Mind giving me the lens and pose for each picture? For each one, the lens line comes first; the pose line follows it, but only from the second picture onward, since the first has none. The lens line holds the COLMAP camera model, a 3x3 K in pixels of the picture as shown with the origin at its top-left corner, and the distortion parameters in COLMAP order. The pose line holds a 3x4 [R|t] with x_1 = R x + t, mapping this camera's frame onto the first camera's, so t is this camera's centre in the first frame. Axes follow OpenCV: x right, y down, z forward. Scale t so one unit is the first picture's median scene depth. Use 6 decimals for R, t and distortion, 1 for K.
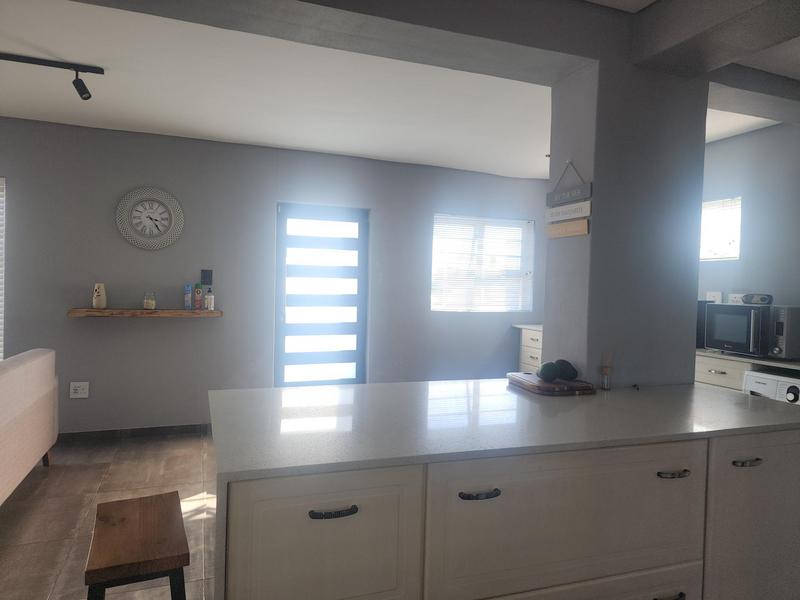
lens RADIAL K [[526.3, 0, 393.8], [0, 526.3, 296.8], [0, 0, 1]] dist [0.081392, -0.087366]
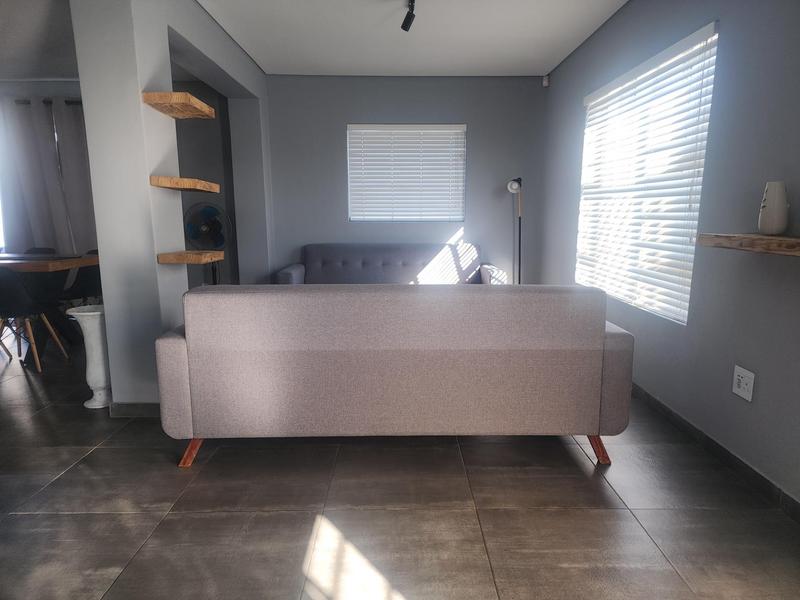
lens RADIAL K [[530.6, 0, 400.0], [0, 530.6, 300.0], [0, 0, 1]] dist [0.082538, -0.065783]
pose [[-0.330686, 0.136017, -0.933888, 0.055078], [-0.025412, 0.987917, 0.152884, 0.014500], [0.943399, 0.074288, -0.323234, 1.064796]]
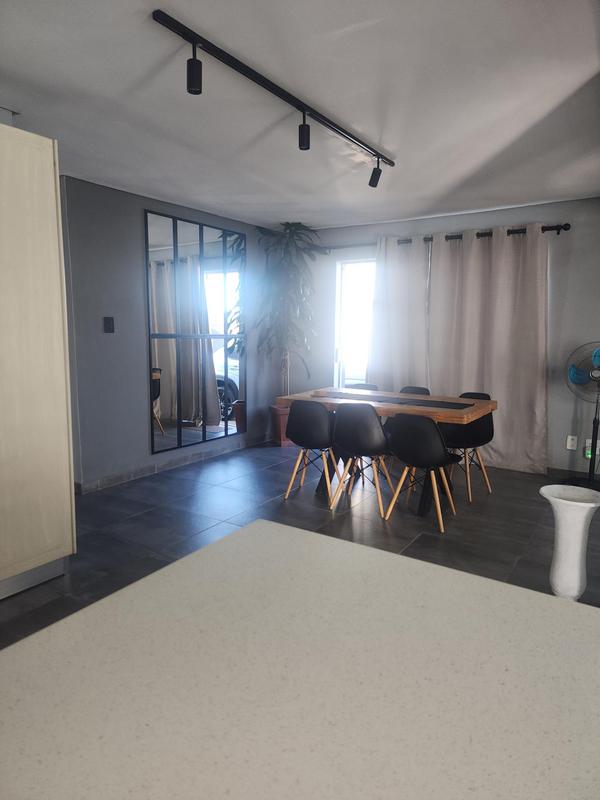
lens RADIAL K [[526.3, 0, 300.0], [0, 526.3, 400.0], [0, 0, 1]] dist [0.081392, -0.087366]
pose [[-0.796519, 0.044640, -0.602964, 0.061351], [-0.041357, 0.990912, 0.127993, 0.005420], [0.603198, 0.126885, -0.787434, 0.877728]]
